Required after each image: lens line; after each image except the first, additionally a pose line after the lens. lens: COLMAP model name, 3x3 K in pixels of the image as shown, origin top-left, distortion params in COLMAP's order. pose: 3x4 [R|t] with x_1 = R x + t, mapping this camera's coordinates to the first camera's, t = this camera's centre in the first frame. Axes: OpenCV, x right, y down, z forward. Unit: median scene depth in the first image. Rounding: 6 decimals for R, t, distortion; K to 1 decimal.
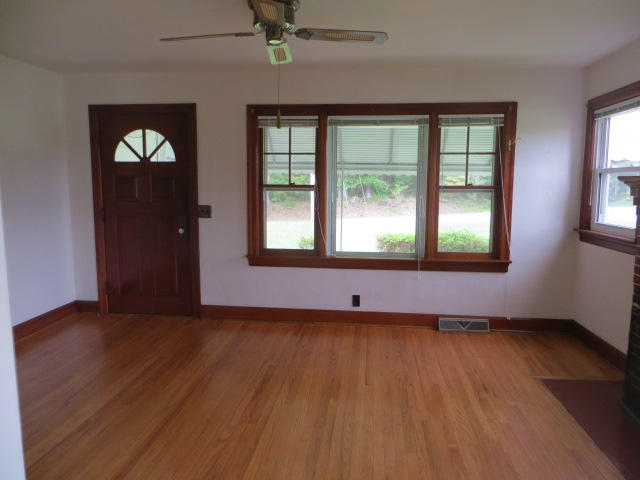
lens RADIAL K [[457.5, 0, 320.0], [0, 457.5, 240.0], [0, 0, 1]] dist [-0.001376, -0.000685]
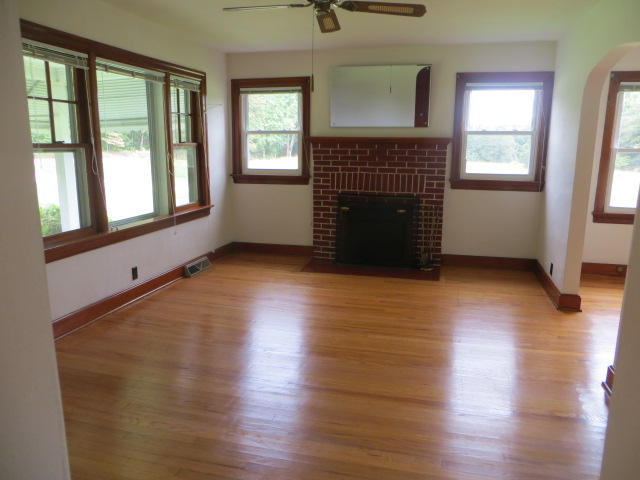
lens RADIAL K [[471.6, 0, 320.0], [0, 471.6, 240.0], [0, 0, 1]] dist [-0.004128, 0.000361]
pose [[0.161867, -0.206447, 0.964976, -0.771097], [0.110536, 0.975511, 0.190160, -0.070358], [-0.980602, 0.075884, 0.180723, 0.485175]]
